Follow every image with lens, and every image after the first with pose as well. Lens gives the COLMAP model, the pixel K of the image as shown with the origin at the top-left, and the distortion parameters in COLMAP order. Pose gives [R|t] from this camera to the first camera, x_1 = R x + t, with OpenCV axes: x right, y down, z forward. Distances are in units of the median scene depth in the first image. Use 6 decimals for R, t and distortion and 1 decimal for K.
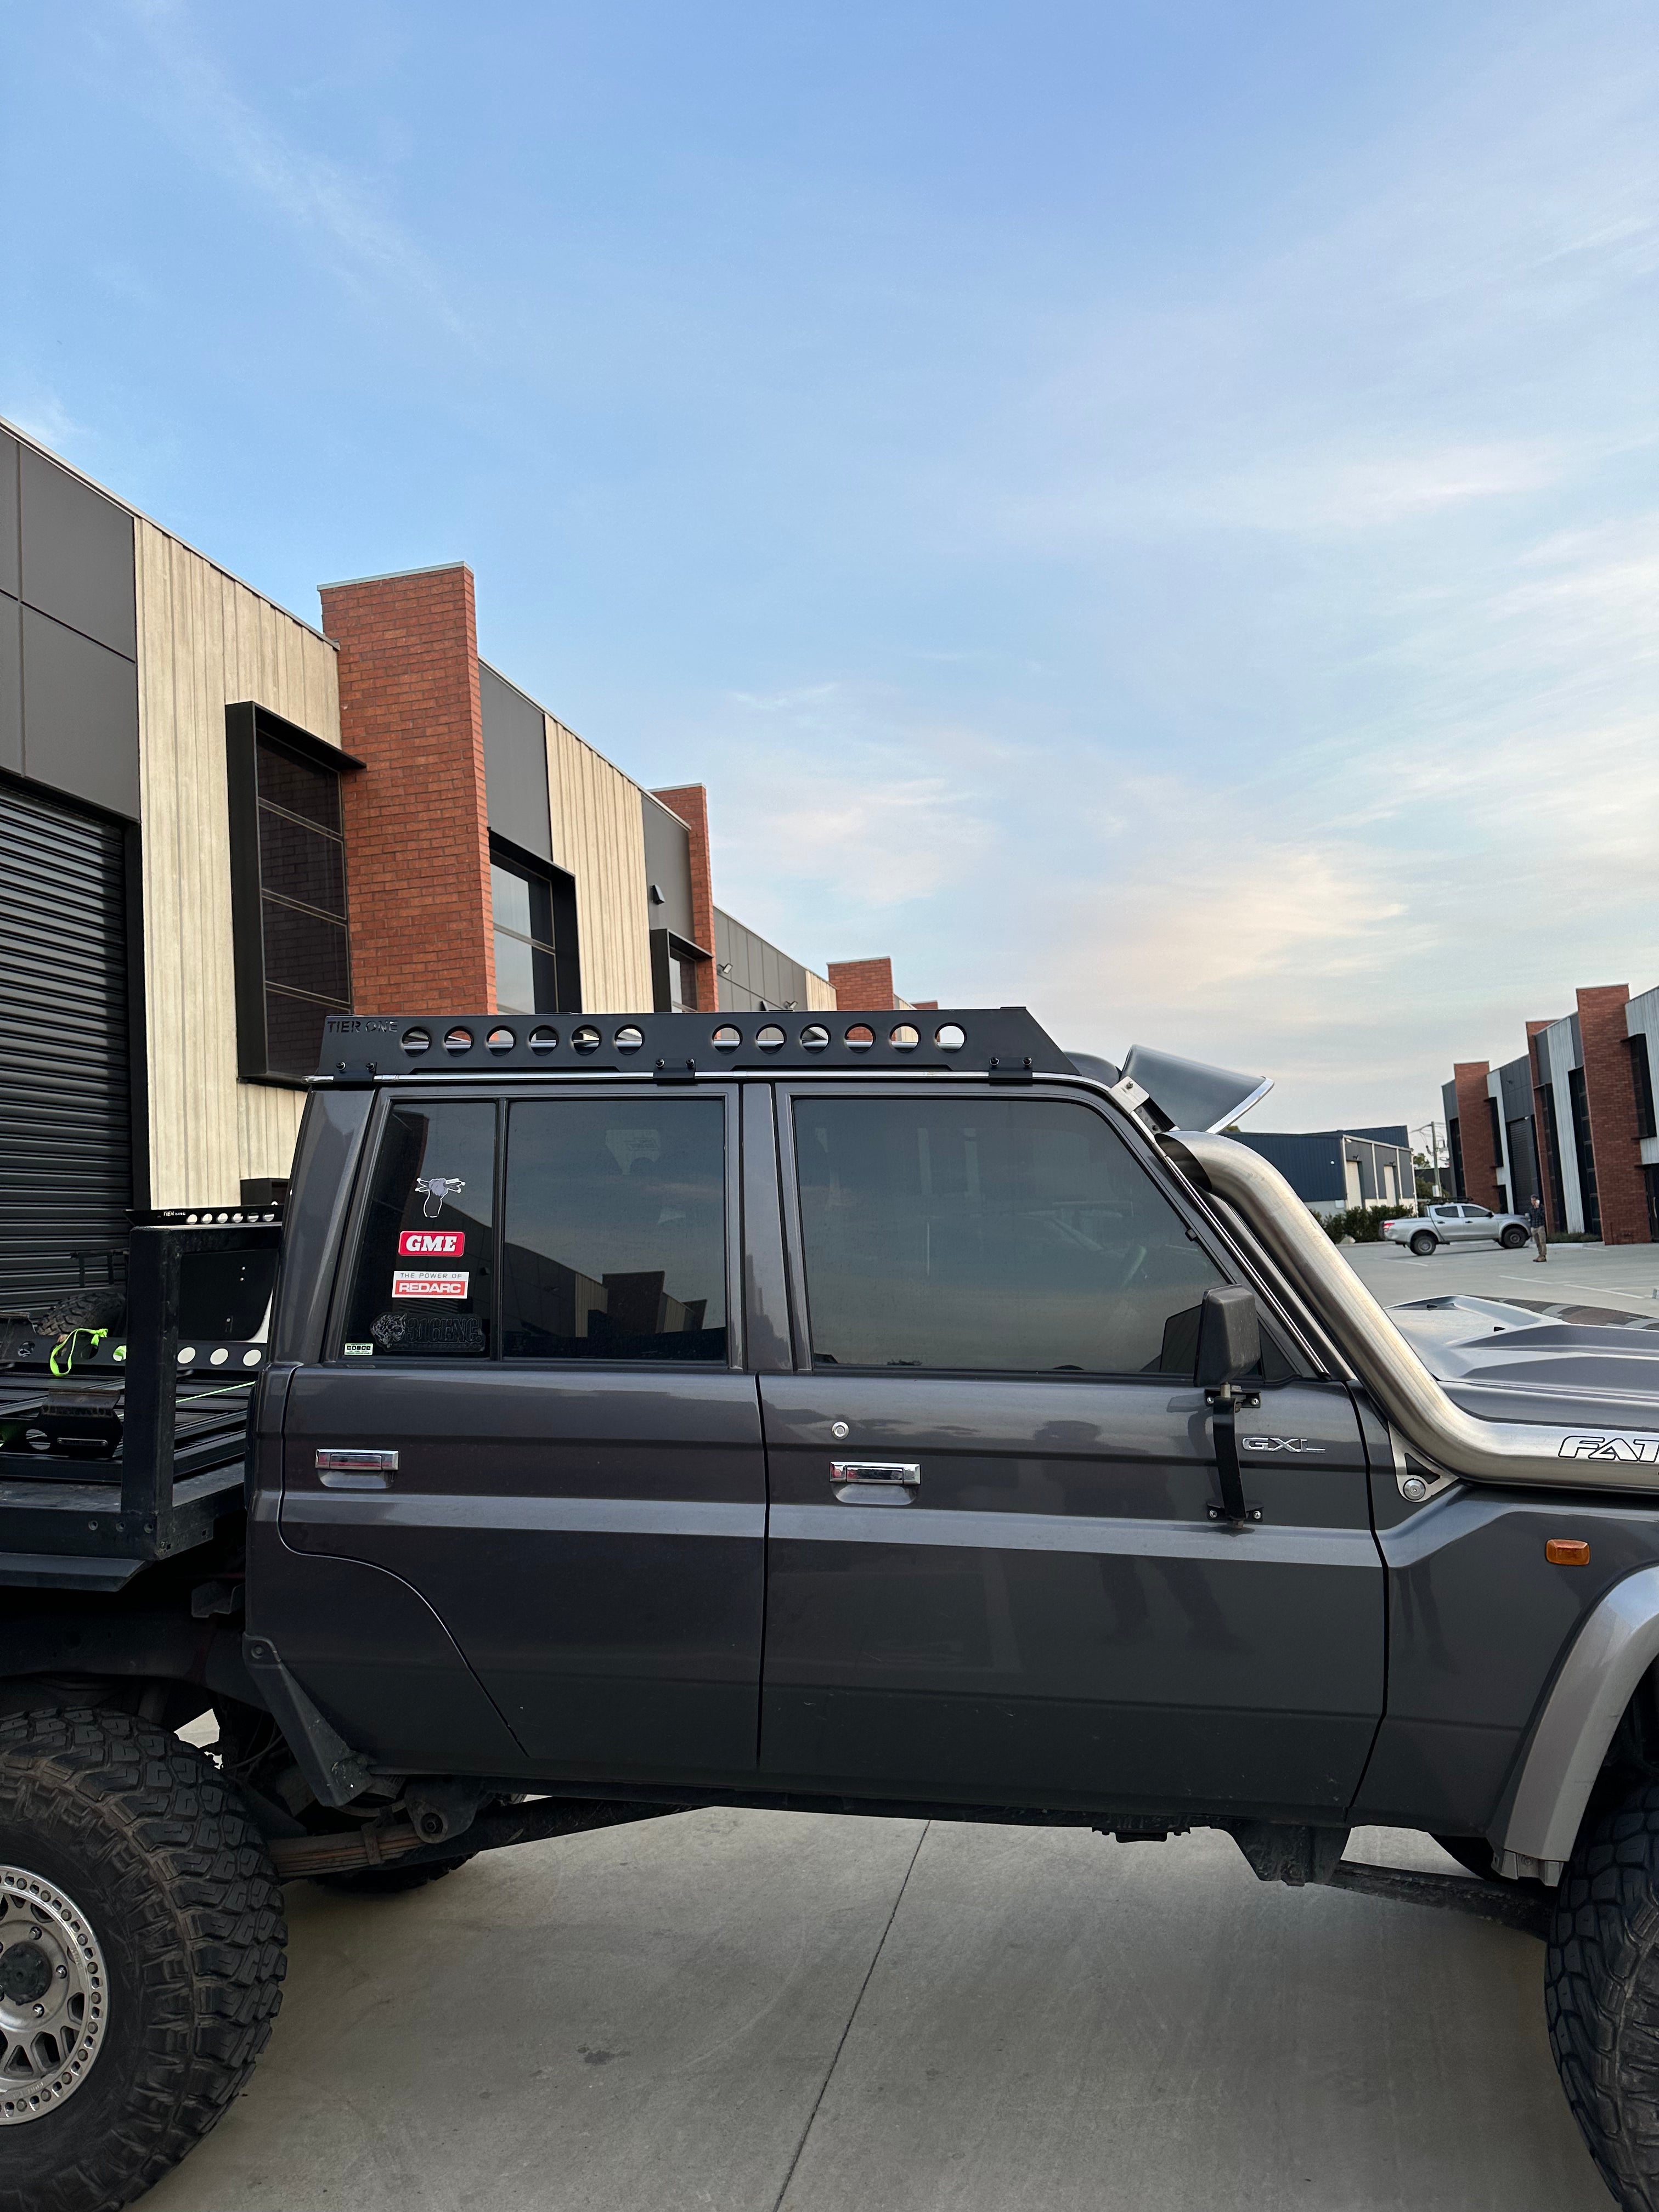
lens RADIAL K [[1545.6, 0, 839.5], [0, 1545.6, 1131.0], [0, 0, 1]] dist [0.055004, -0.071208]
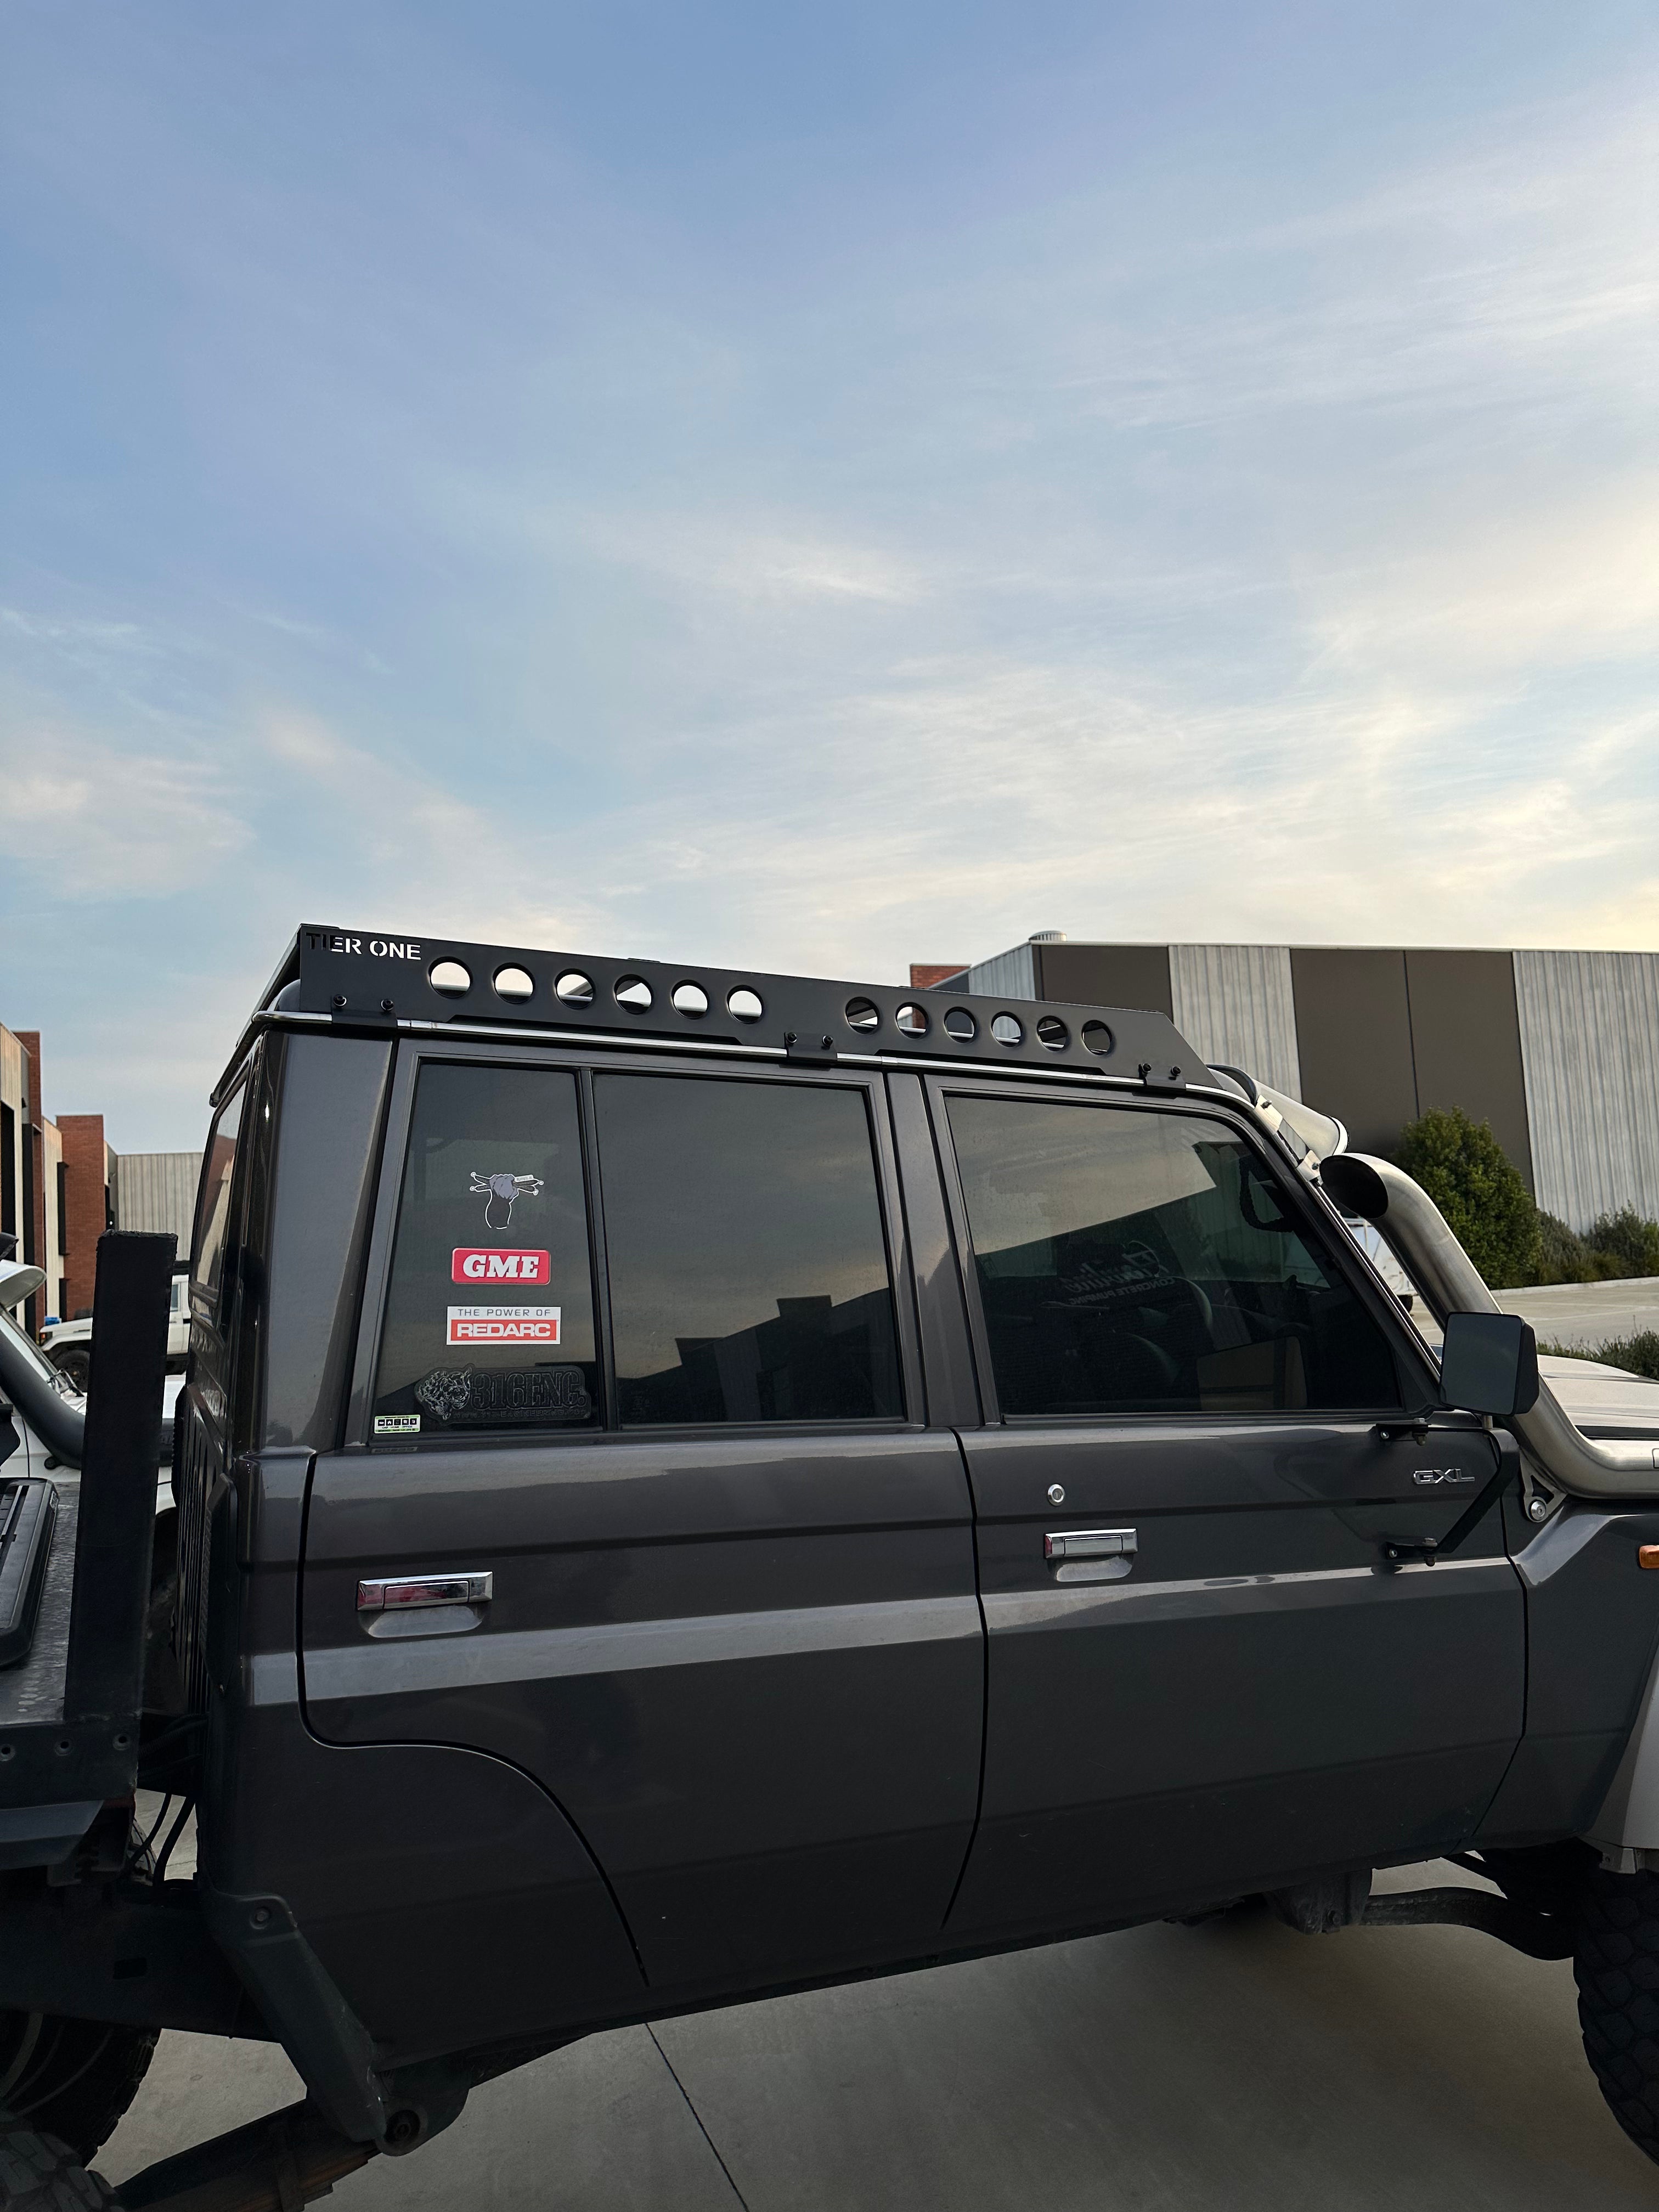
lens RADIAL K [[1545.6, 0, 833.8], [0, 1545.6, 1138.1], [0, 0, 1]] dist [0.055004, -0.071208]
pose [[0.835075, 0.056084, 0.547269, -0.135613], [-0.035134, 0.998196, -0.048684, 0.011338], [-0.549012, 0.021427, 0.835540, 0.087200]]
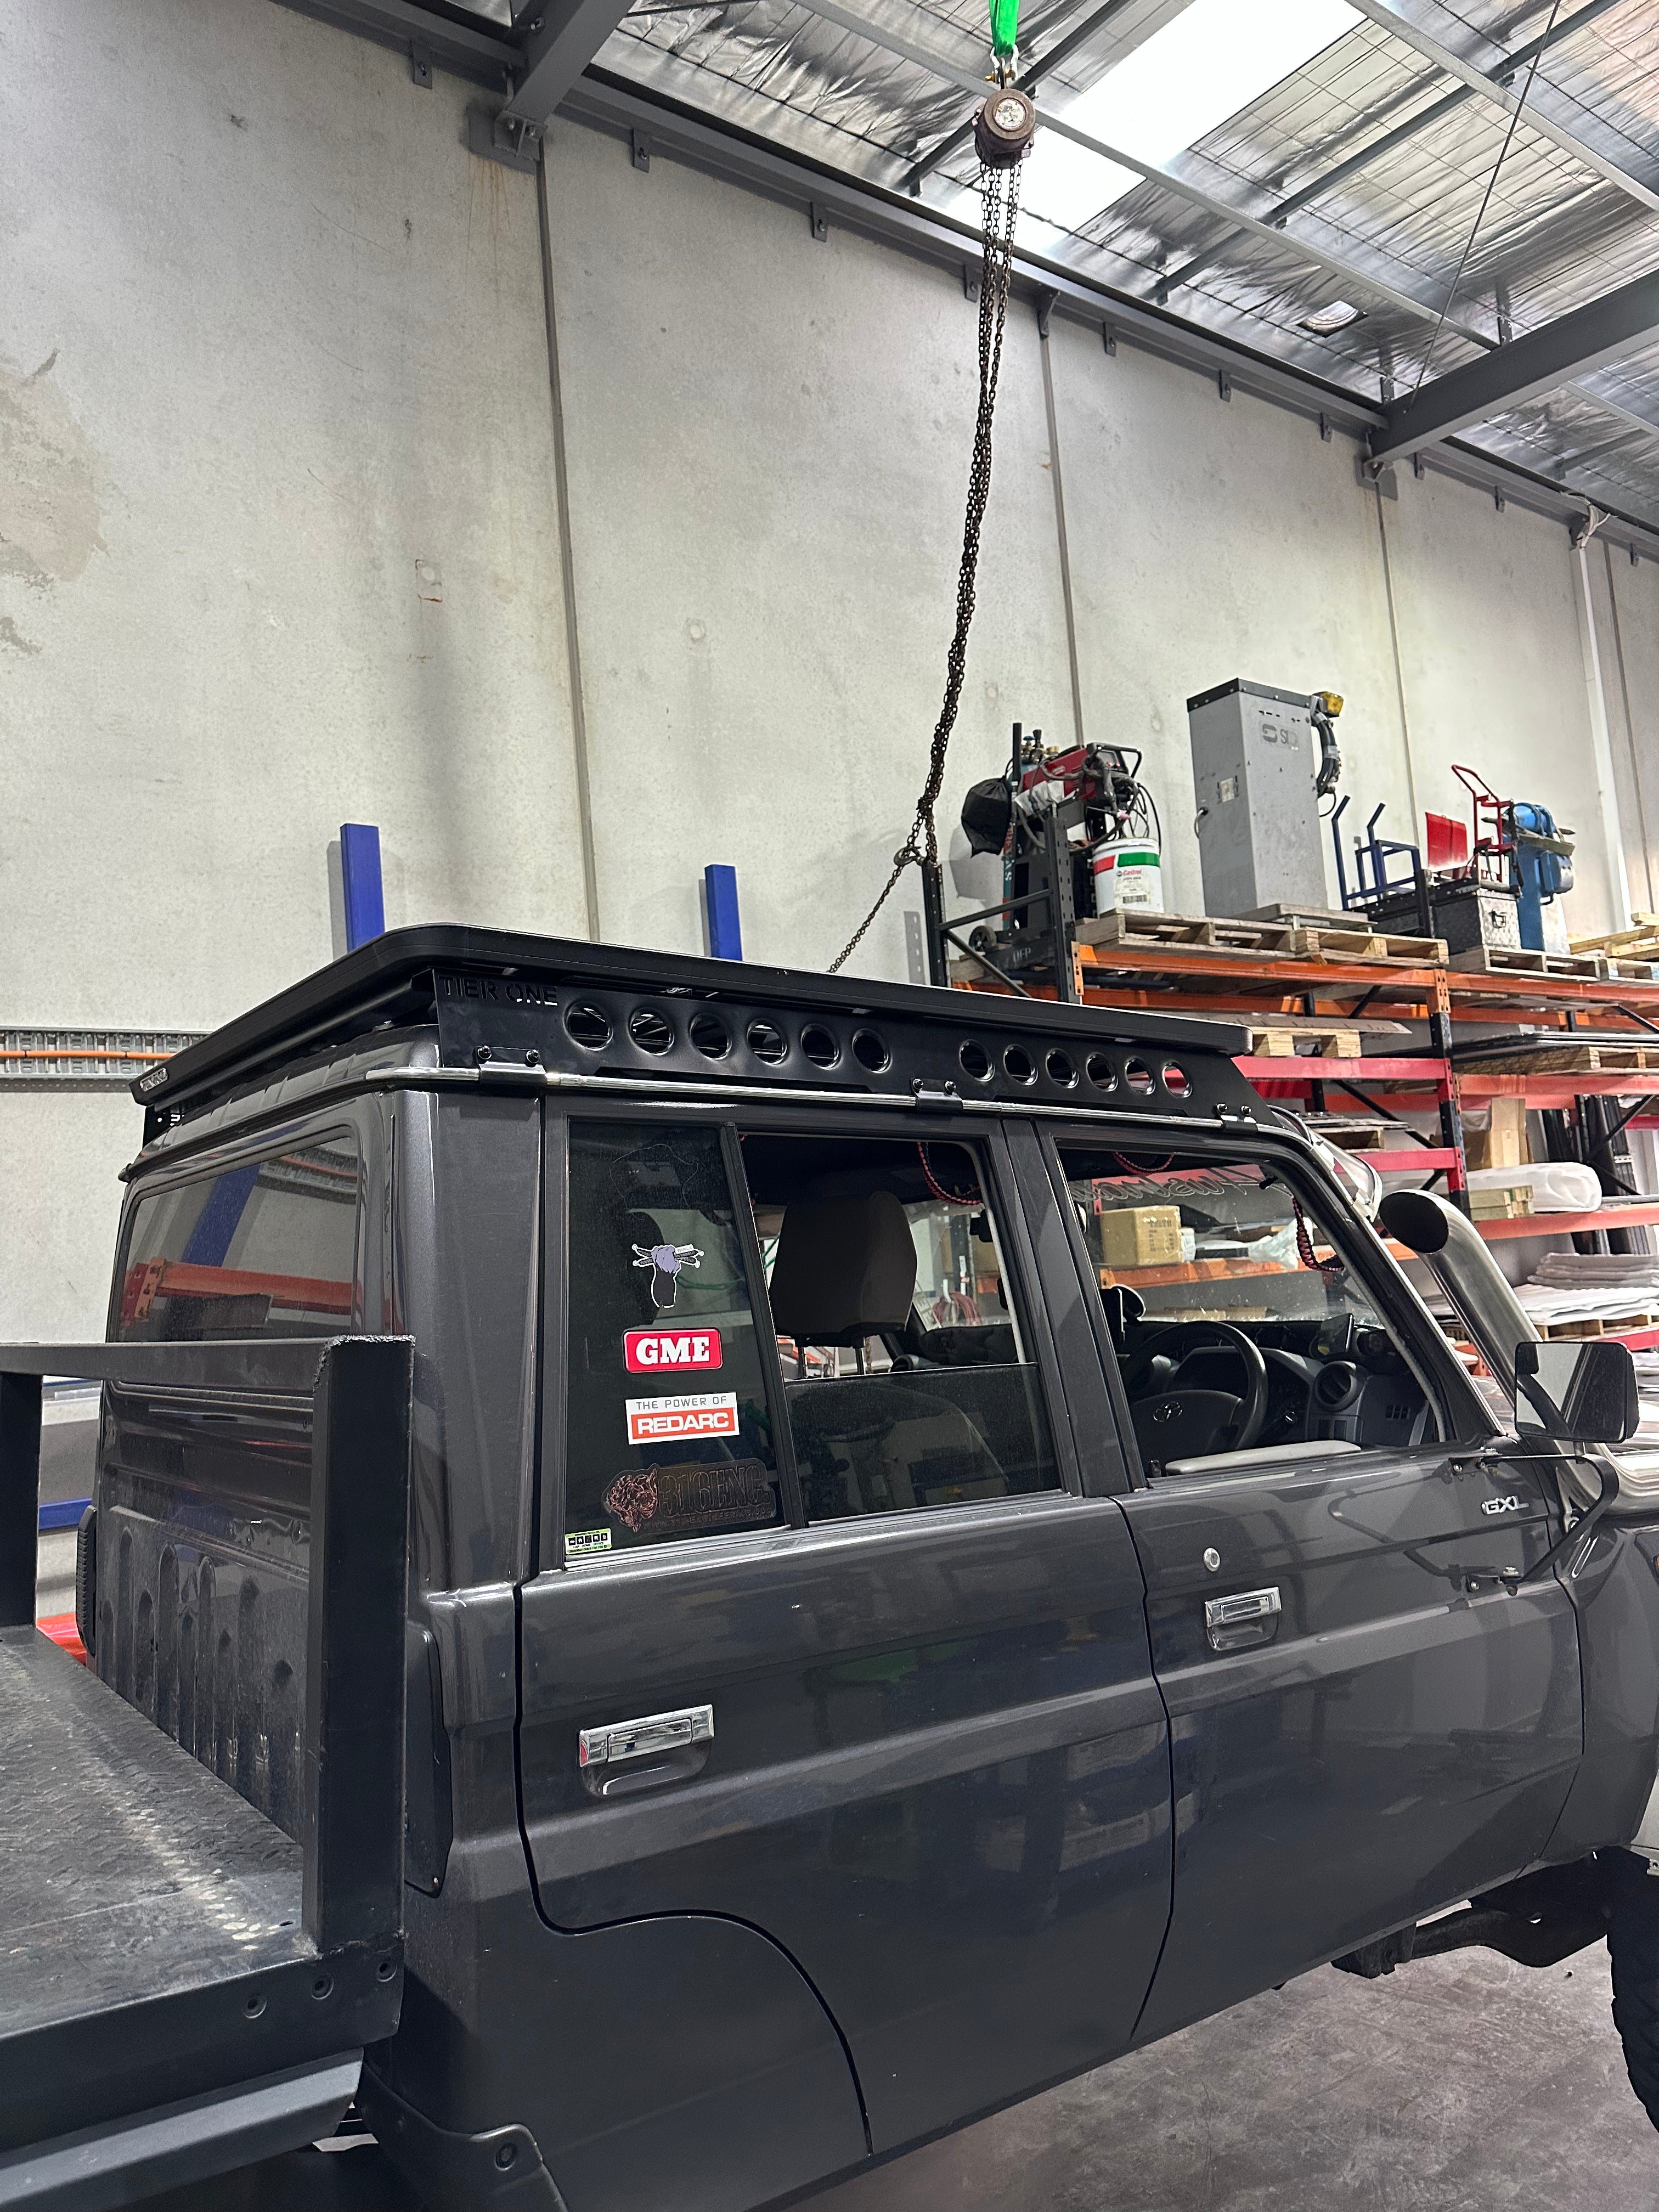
lens RADIAL K [[1545.6, 0, 819.4], [0, 1545.6, 1139.9], [0, 0, 1]] dist [0.055004, -0.071208]
pose [[0.704491, 0.050093, 0.707943, -0.171288], [0.007197, 0.996951, -0.077704, 0.009758], [-0.709677, 0.059837, 0.701982, 0.136269]]
